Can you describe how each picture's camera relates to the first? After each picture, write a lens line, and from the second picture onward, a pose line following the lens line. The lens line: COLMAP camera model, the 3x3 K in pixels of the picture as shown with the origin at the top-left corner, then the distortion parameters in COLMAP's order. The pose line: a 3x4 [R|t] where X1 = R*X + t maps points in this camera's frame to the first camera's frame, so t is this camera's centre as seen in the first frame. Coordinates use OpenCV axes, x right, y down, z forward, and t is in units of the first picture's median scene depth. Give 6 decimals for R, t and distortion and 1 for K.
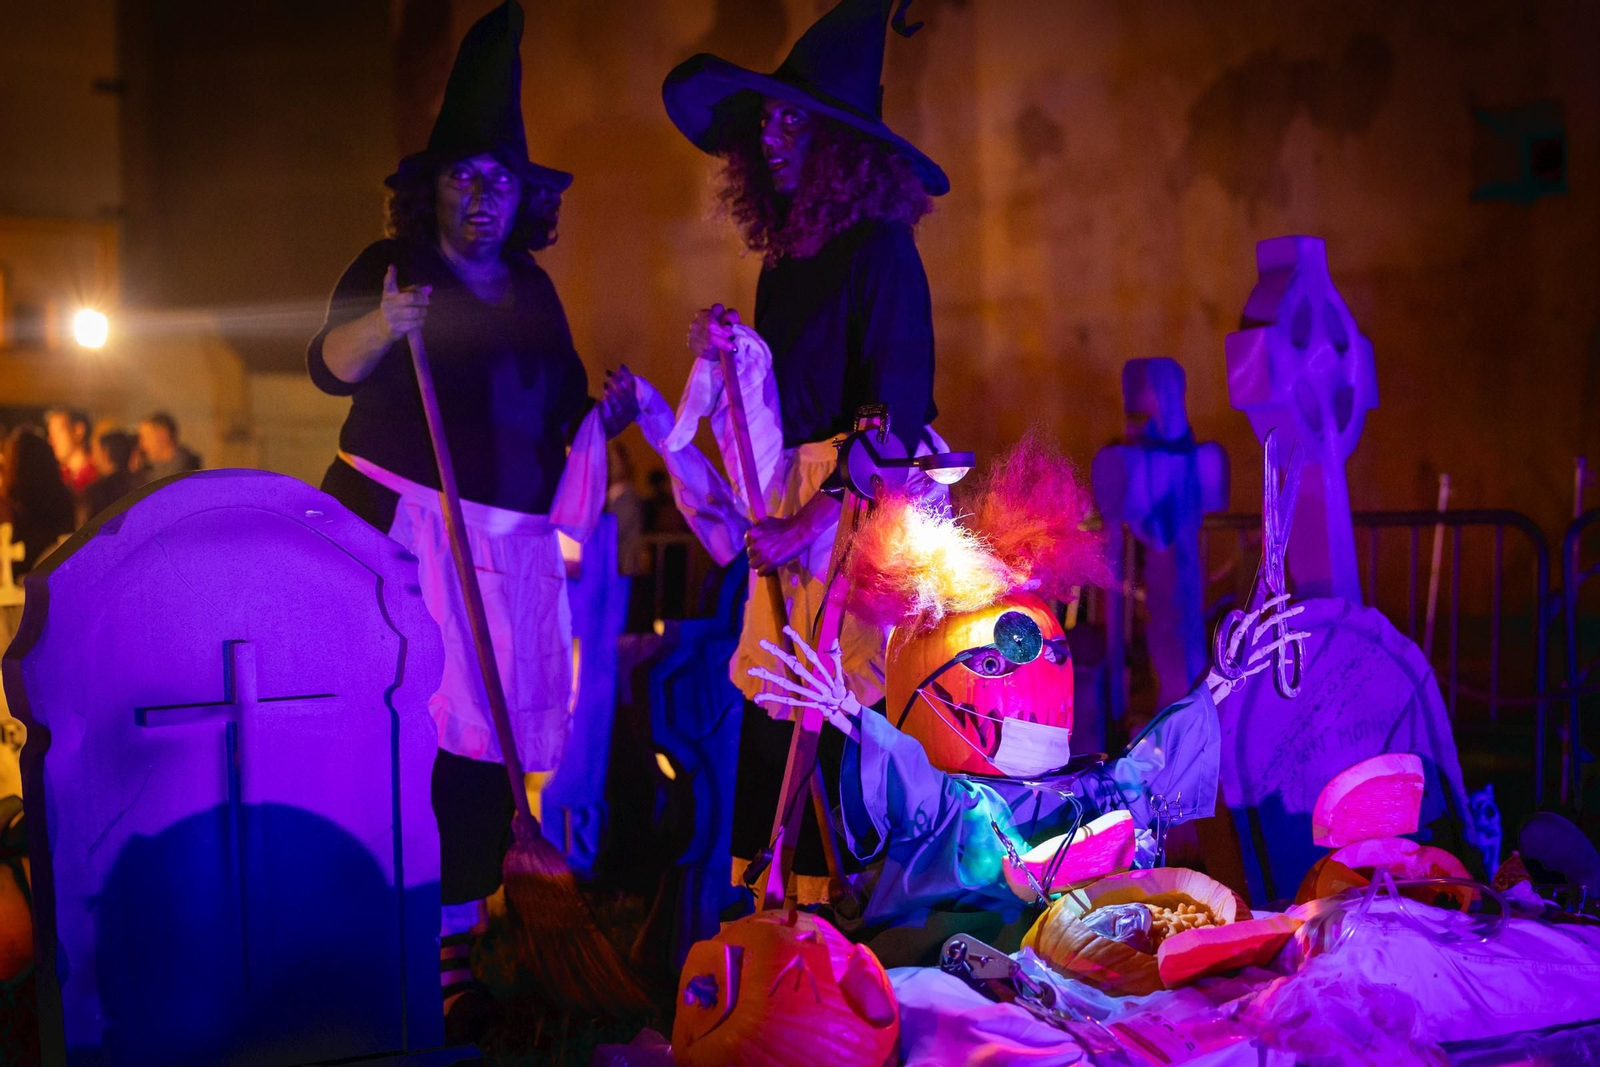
lens RADIAL K [[3259.4, 0, 801.4], [0, 3259.4, 535.6], [0, 0, 1]] dist [-0.146372, 0.000000]
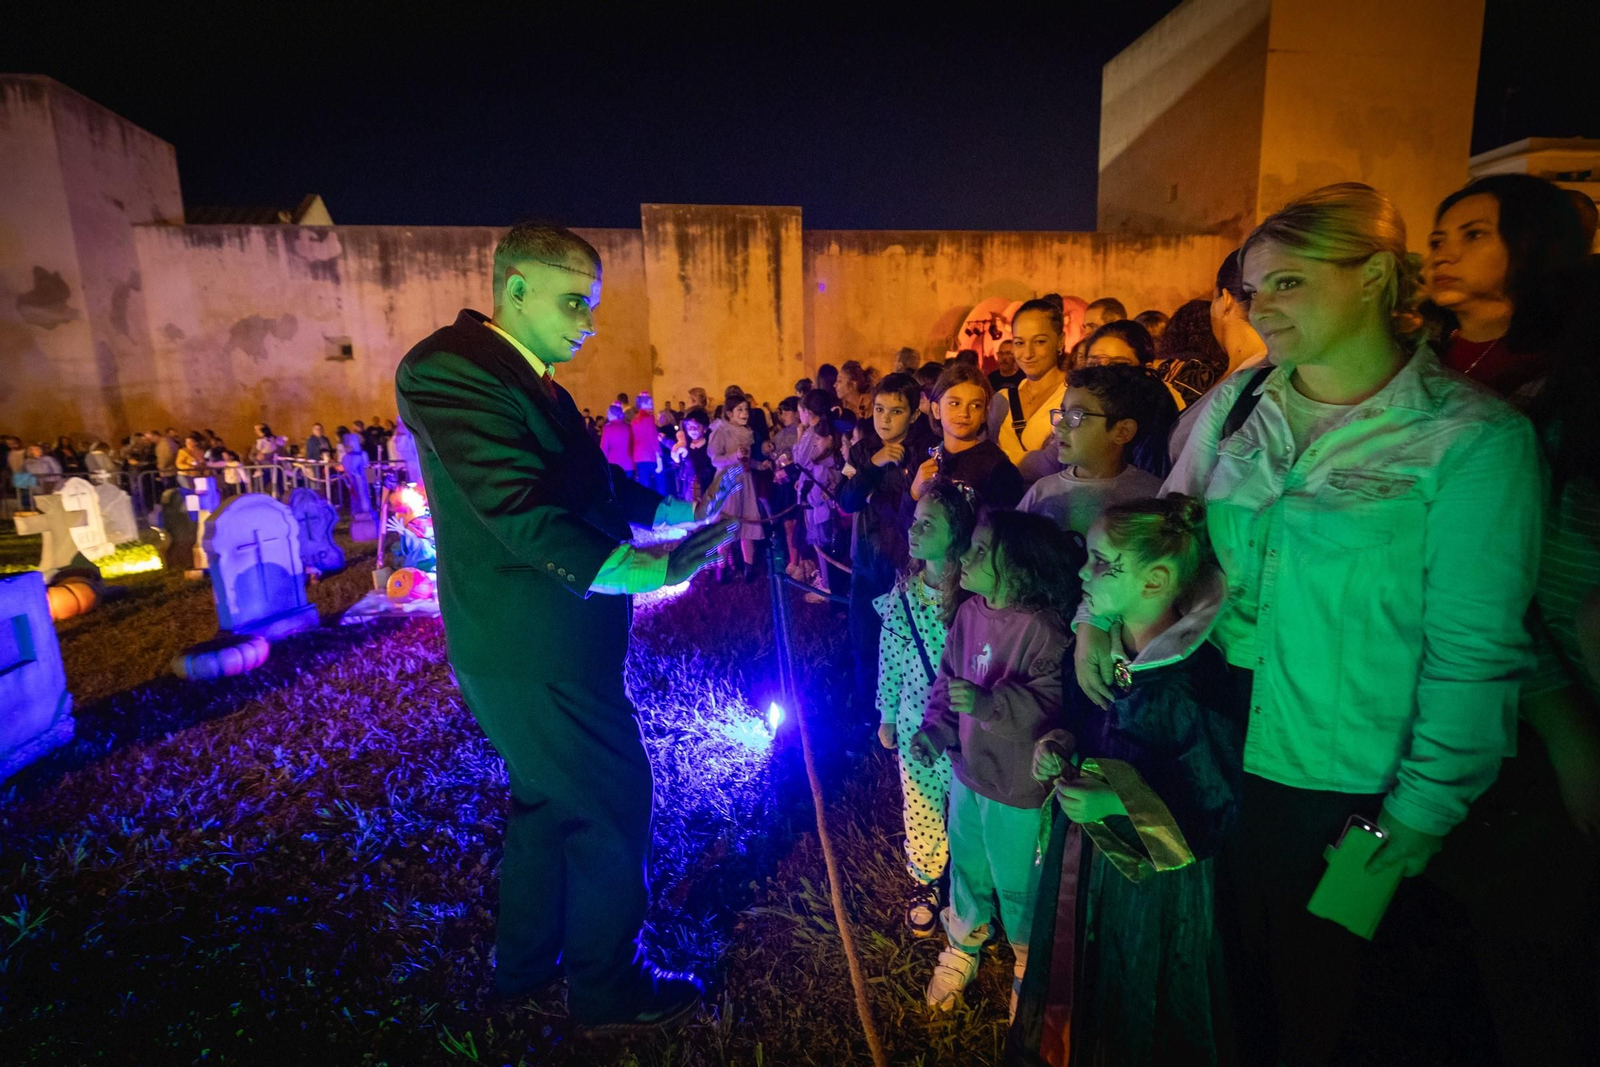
lens RADIAL K [[677.7, 0, 800.3], [0, 677.7, 520.1], [0, 0, 1]] dist [0.001550, 0.000827]
pose [[0.689699, -0.109522, 0.715765, -0.330568], [0.023368, 0.991347, 0.129173, -0.091847], [-0.723719, -0.072365, 0.686291, -0.273302]]
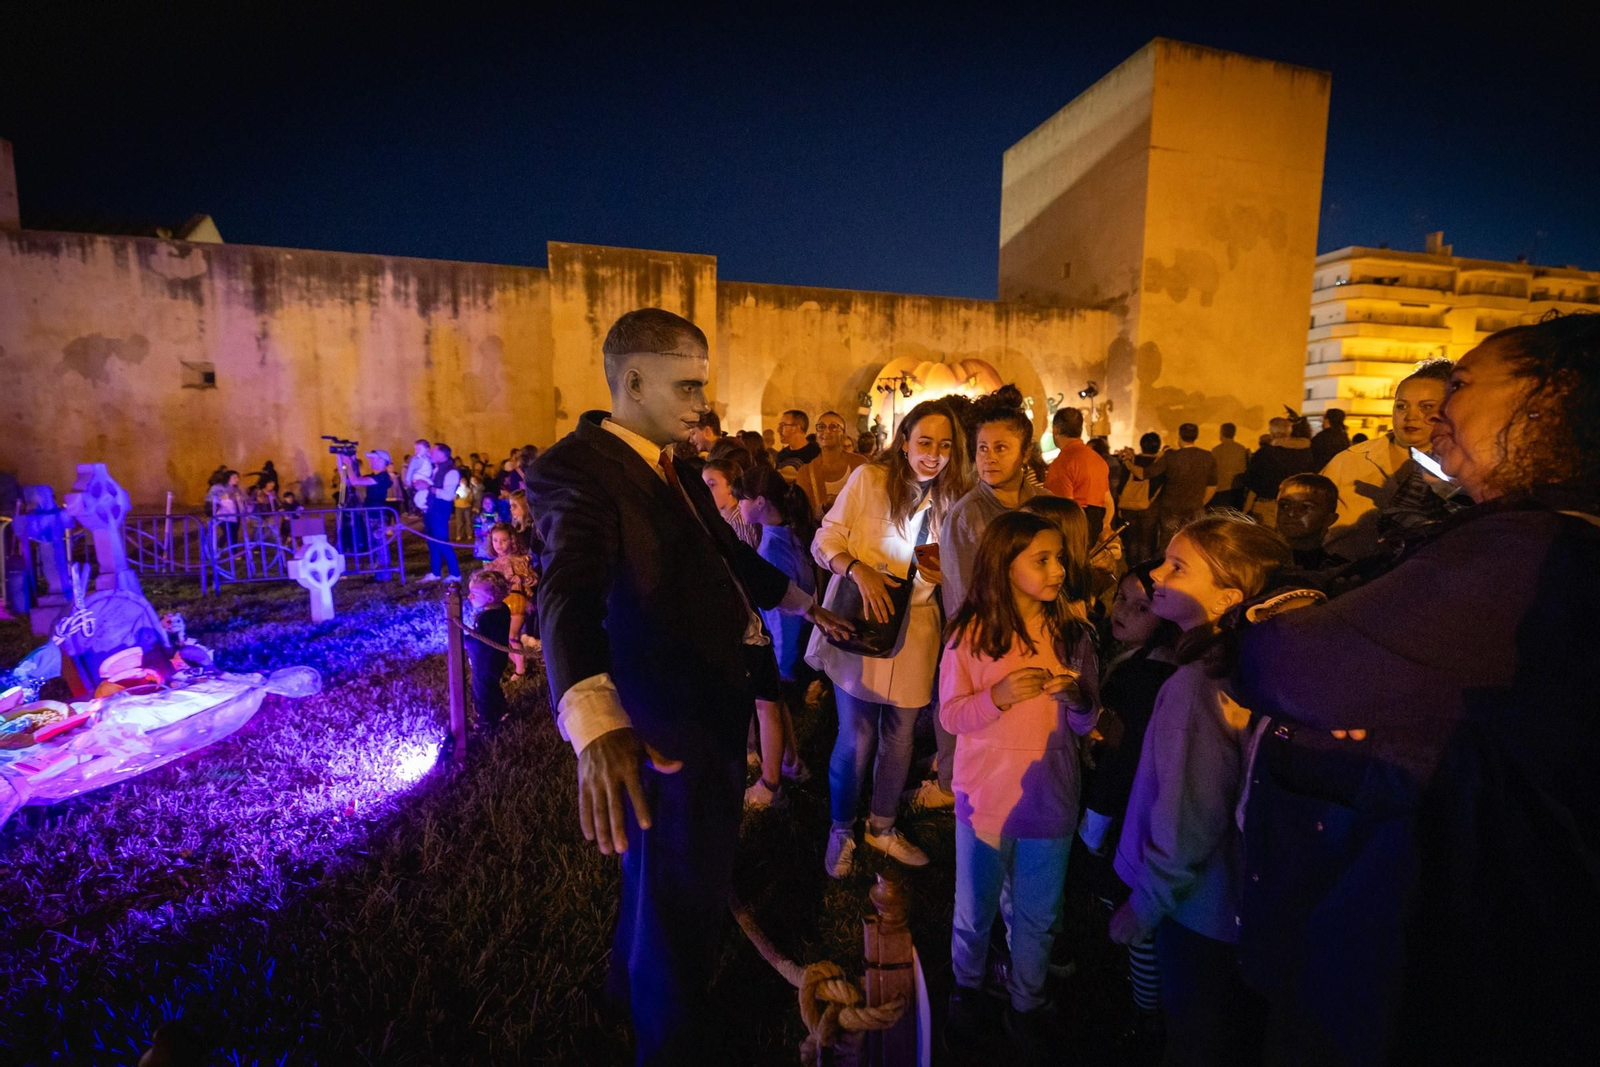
lens RADIAL K [[677.7, 0, 802.0], [0, 677.7, 534.9], [0, 0, 1]] dist [0.001550, 0.000827]
pose [[0.593087, -0.061527, 0.802784, 0.022377], [-0.004306, 0.996819, 0.079579, -0.132702], [-0.805127, -0.050654, 0.590935, -0.082998]]
